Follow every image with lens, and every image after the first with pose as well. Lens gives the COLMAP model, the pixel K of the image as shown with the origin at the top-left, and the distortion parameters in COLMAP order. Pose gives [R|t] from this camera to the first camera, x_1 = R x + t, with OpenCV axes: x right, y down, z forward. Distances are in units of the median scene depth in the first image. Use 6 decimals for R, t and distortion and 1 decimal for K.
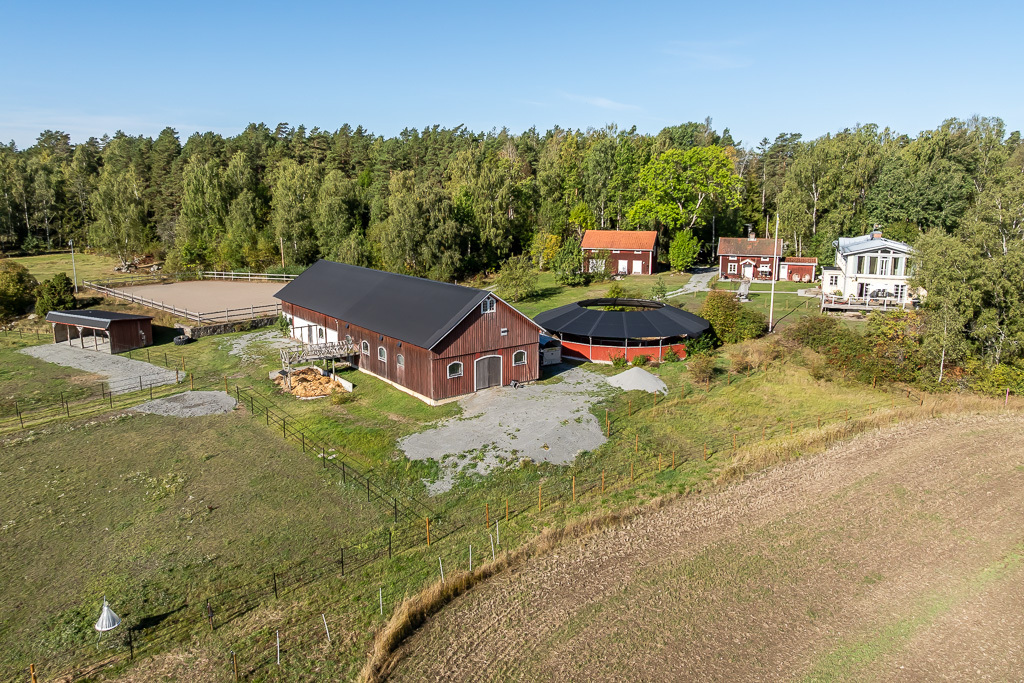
lens RADIAL K [[724.6, 0, 512.0], [0, 724.6, 341.5], [0, 0, 1]] dist [-0.028565, 0.003629]
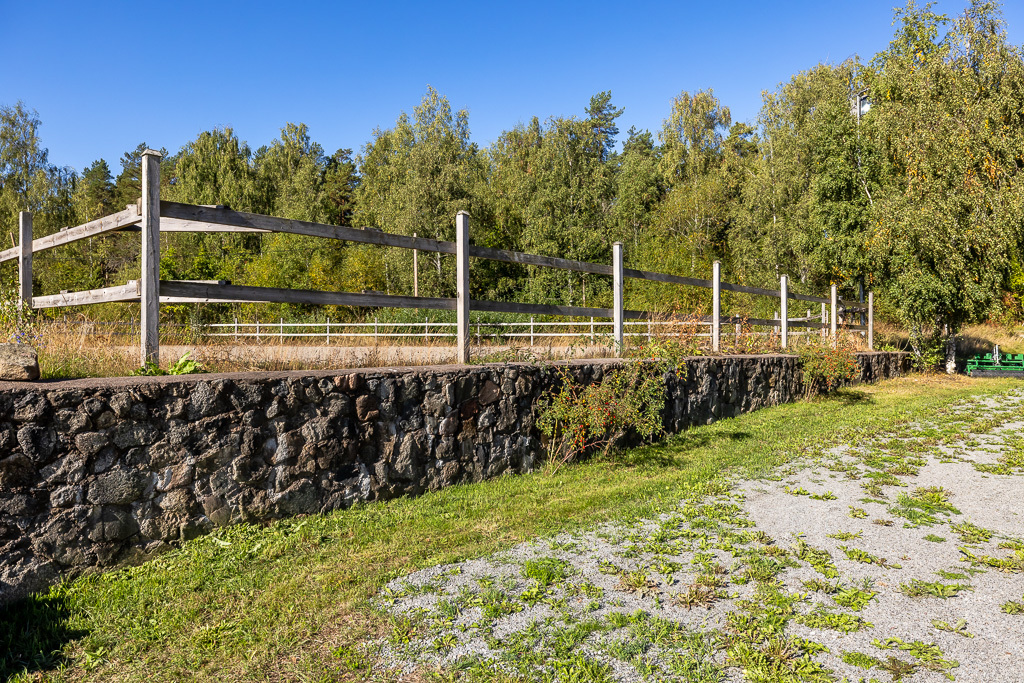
lens RADIAL K [[724.6, 0, 512.0], [0, 724.6, 341.5], [0, 0, 1]] dist [-0.028565, 0.003629]
pose [[0.999965, -0.007797, 0.003145, -0.296910], [0.008273, 0.979154, -0.202949, -0.007984], [-0.001497, 0.202968, 0.979184, 0.697528]]
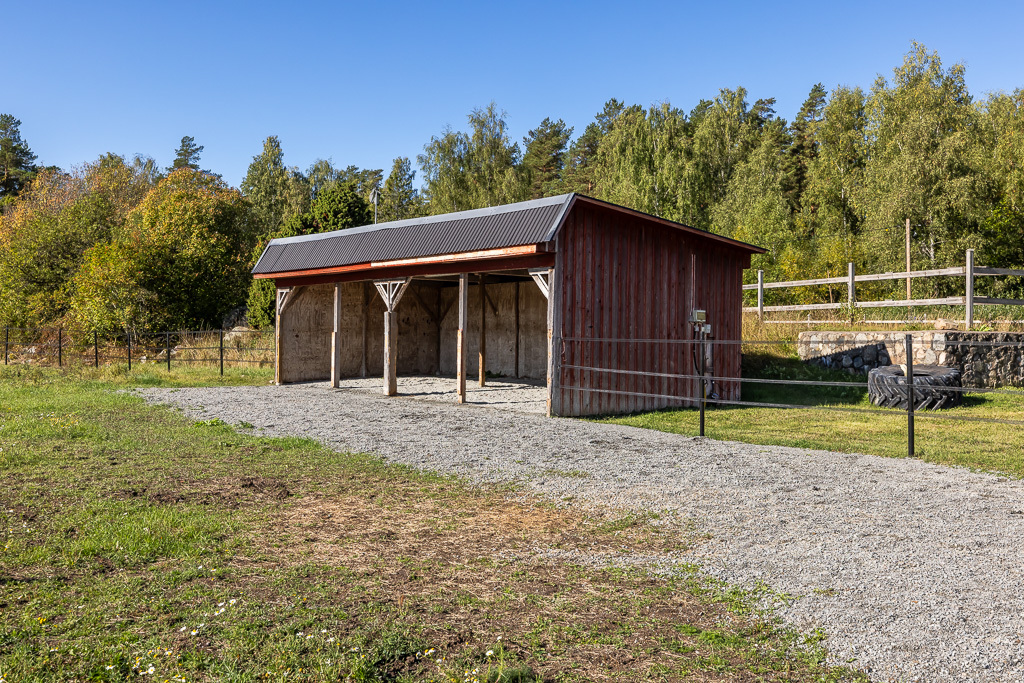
lens RADIAL K [[1061.8, 0, 484.0], [0, 1061.8, 318.1], [0, 0, 1]] dist [-0.004496, 0.005962]
pose [[0.907282, -0.007222, -0.420461, -0.321042], [-0.091863, 0.972301, -0.214925, 0.033026], [0.410366, 0.233623, 0.881487, 0.531550]]
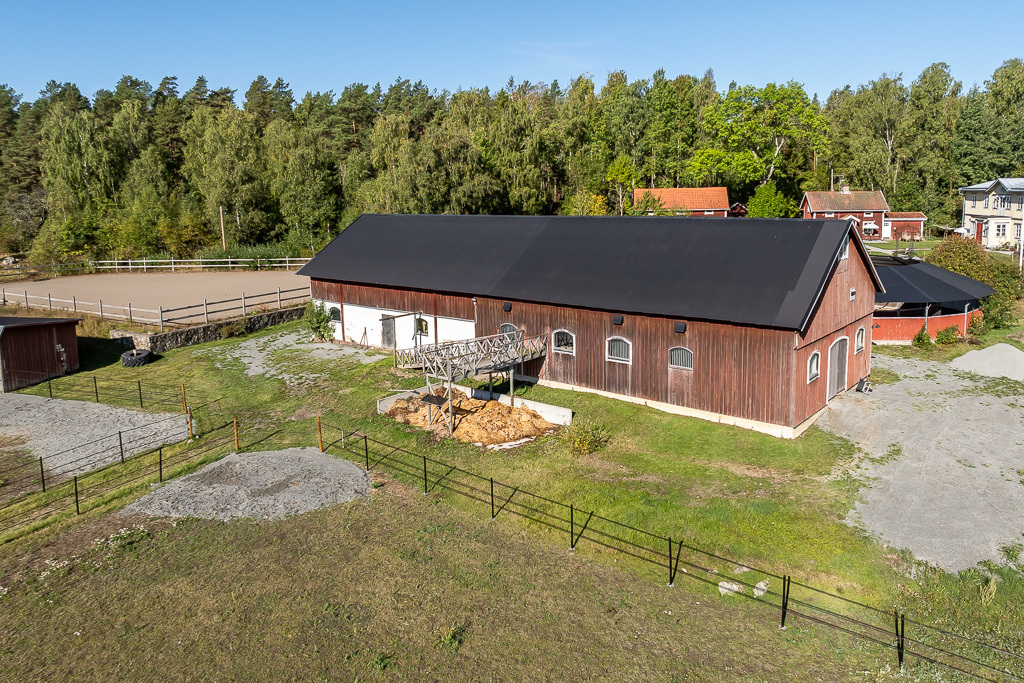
lens RADIAL K [[752.1, 0, 558.4], [0, 752.1, 297.8], [0, 0, 1]] dist [-0.038935, 0.003706]
pose [[0.970291, -0.050600, 0.236589, -0.195866], [0.064918, 0.996476, -0.053119, 0.002806], [-0.233068, 0.066900, 0.970157, 0.255843]]
